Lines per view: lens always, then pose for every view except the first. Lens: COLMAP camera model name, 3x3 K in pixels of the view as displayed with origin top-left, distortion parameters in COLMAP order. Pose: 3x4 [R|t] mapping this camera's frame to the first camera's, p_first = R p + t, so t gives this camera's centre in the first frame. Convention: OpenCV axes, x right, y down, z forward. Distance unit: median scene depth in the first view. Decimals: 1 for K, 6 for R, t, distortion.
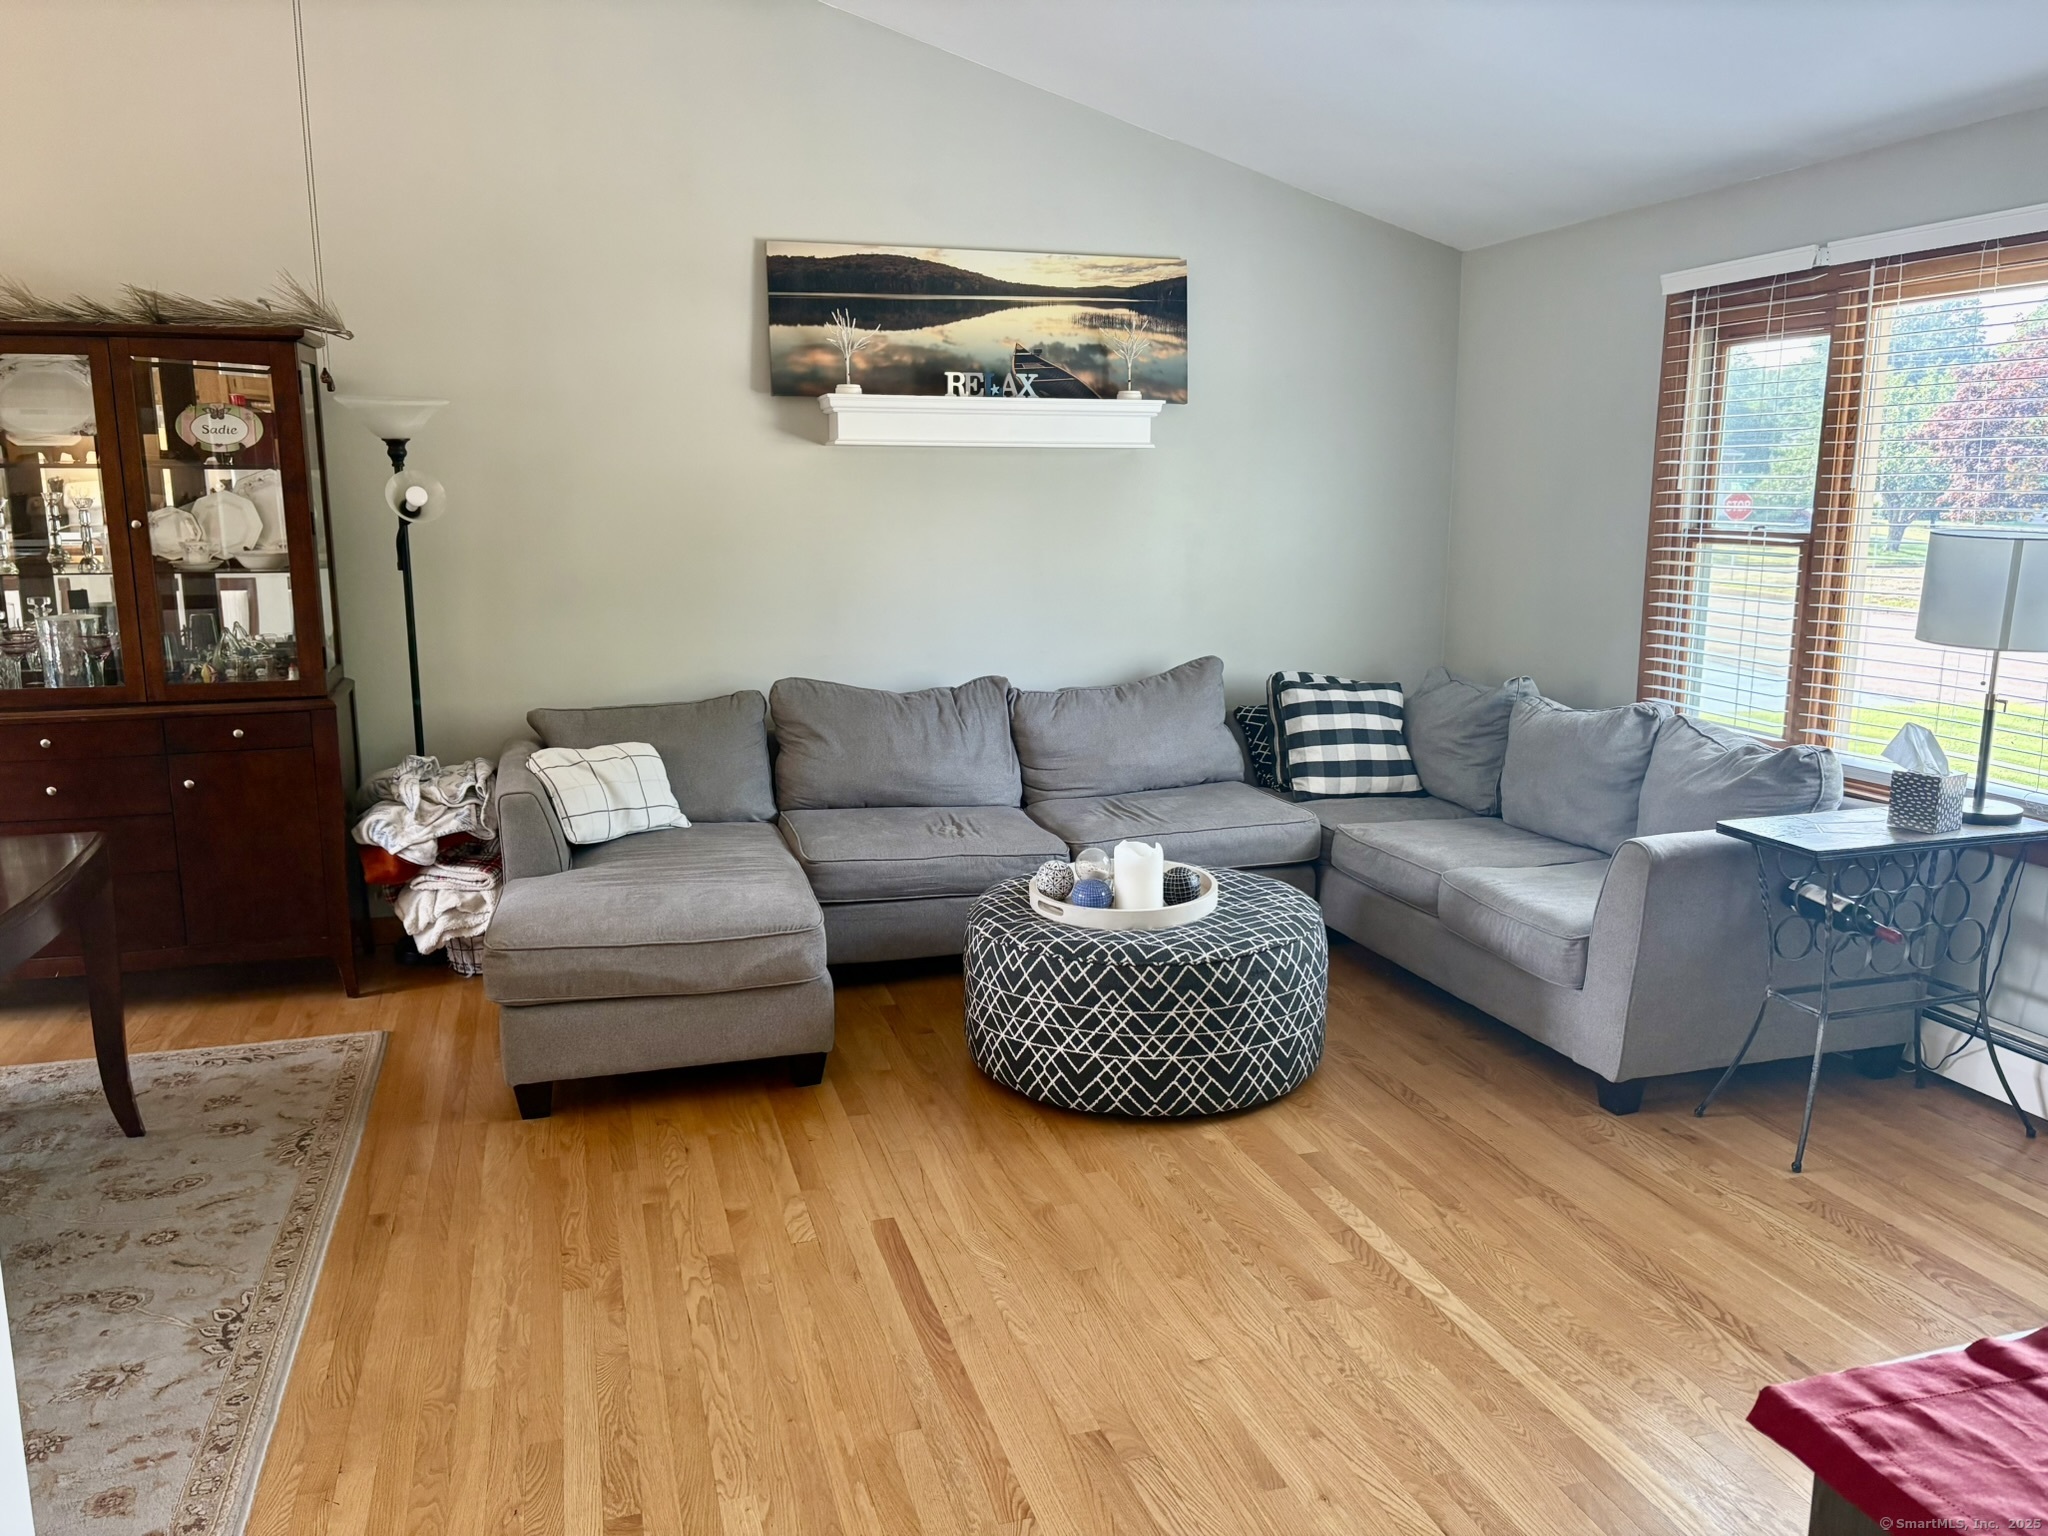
lens RADIAL K [[1548.6, 0, 1024.0], [0, 1548.6, 768.0], [0, 0, 1]] dist [0.079299, -0.097680]
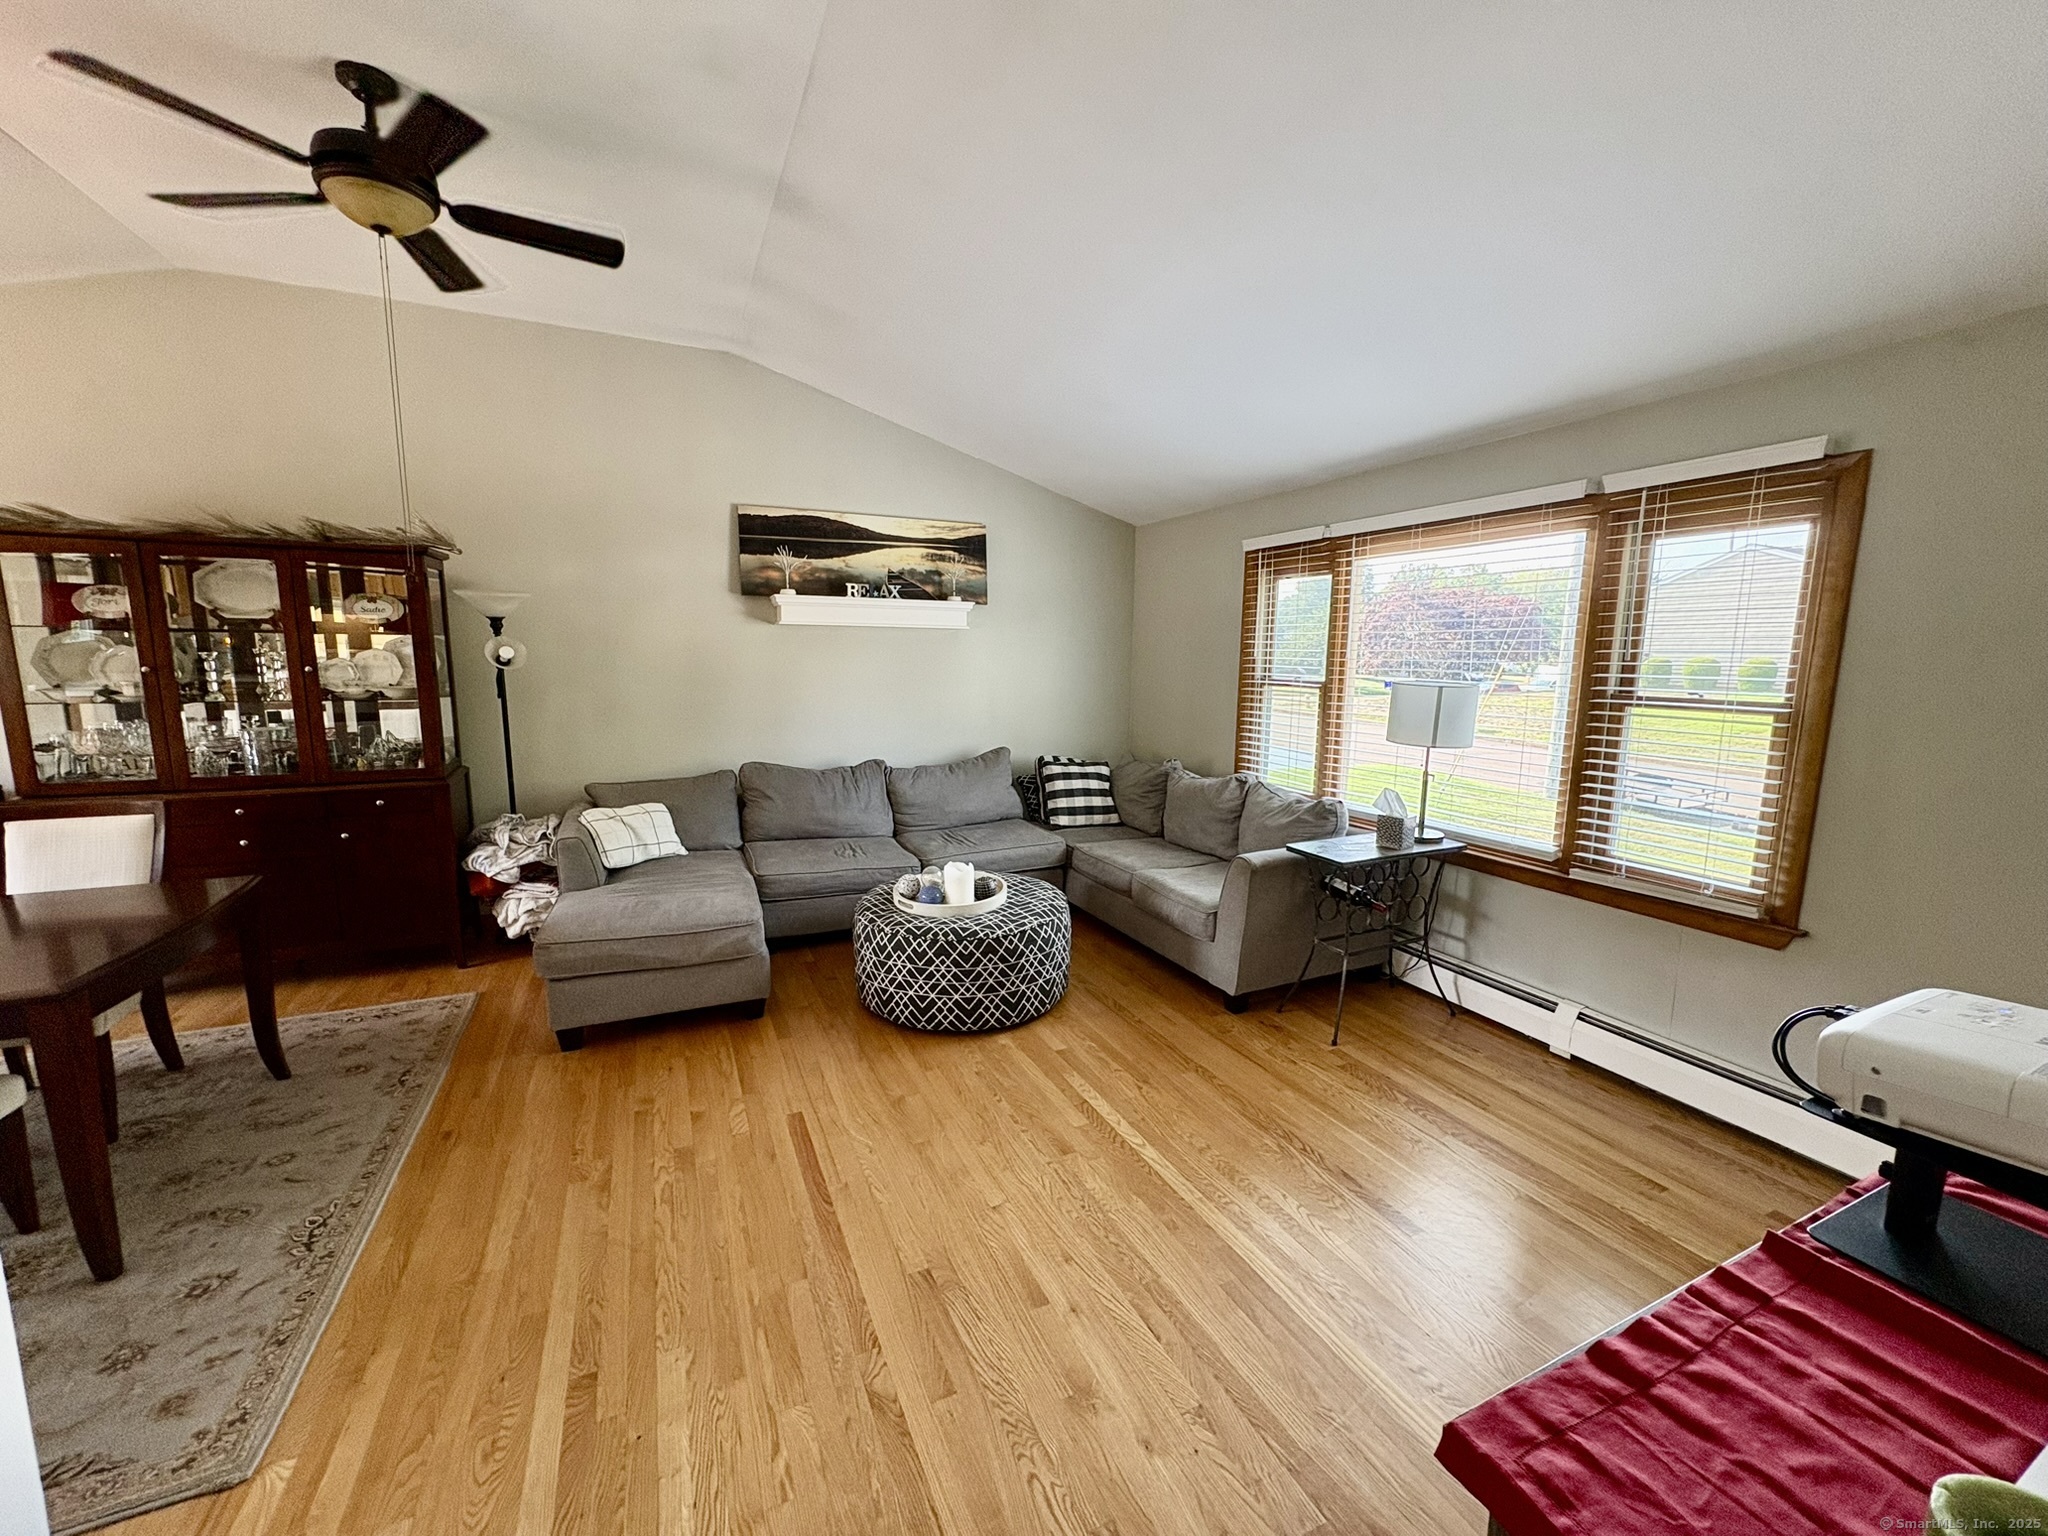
lens RADIAL K [[815.0, 0, 1029.2], [0, 815.0, 767.6], [0, 0, 1]] dist [-0.000326, 0.000300]
pose [[0.989455, -0.009170, 0.144550, 0.024158], [0.014694, 0.999200, -0.037195, -0.020921], [-0.144093, 0.038926, 0.988798, 0.125272]]
